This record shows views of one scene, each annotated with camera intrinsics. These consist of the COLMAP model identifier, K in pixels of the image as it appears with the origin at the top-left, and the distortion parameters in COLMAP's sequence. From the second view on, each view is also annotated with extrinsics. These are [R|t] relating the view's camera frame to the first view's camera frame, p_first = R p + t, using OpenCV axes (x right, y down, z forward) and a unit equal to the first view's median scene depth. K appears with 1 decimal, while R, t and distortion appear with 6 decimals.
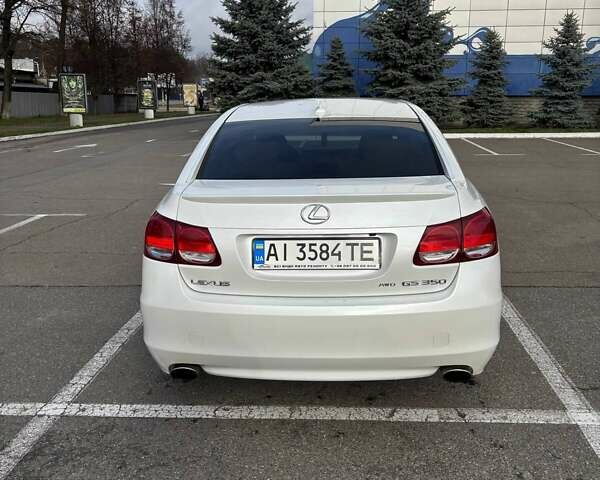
lens RADIAL K [[622.0, 0, 300.0], [0, 622.0, 240.0], [0, 0, 1]] dist [0.009068, 0.029664]
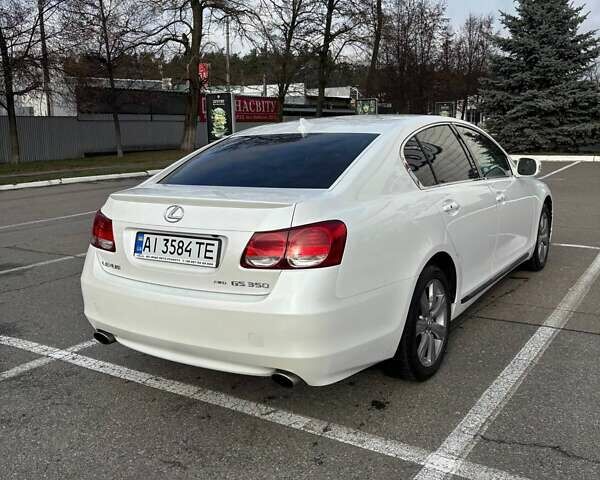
lens RADIAL K [[604.7, 0, 257.2], [0, 604.7, 239.0], [0, 0, 1]] dist [0.011870, 0.011208]
pose [[0.863900, 0.083214, -0.496742, 0.622583], [-0.098222, 0.995156, -0.004113, -0.005544], [0.493993, 0.052344, 0.867889, 0.094414]]
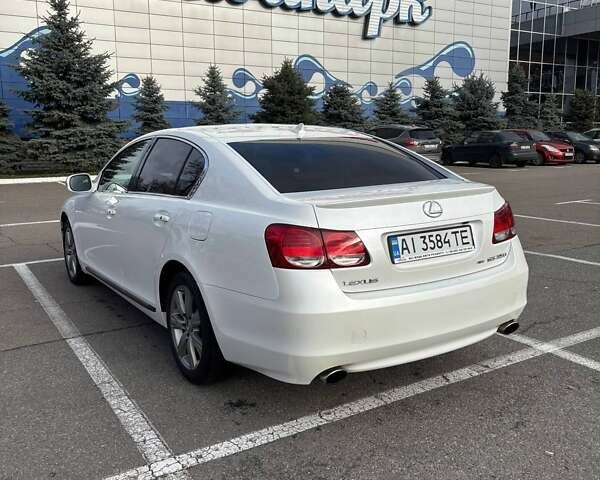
lens RADIAL K [[622.0, 0, 300.0], [0, 622.0, 240.0], [0, 0, 1]] dist [0.009068, 0.029664]
pose [[0.806712, -0.097931, 0.582774, -0.754757], [0.140353, 0.989706, -0.027972, 0.011455], [-0.574036, 0.104360, 0.812153, 0.169950]]
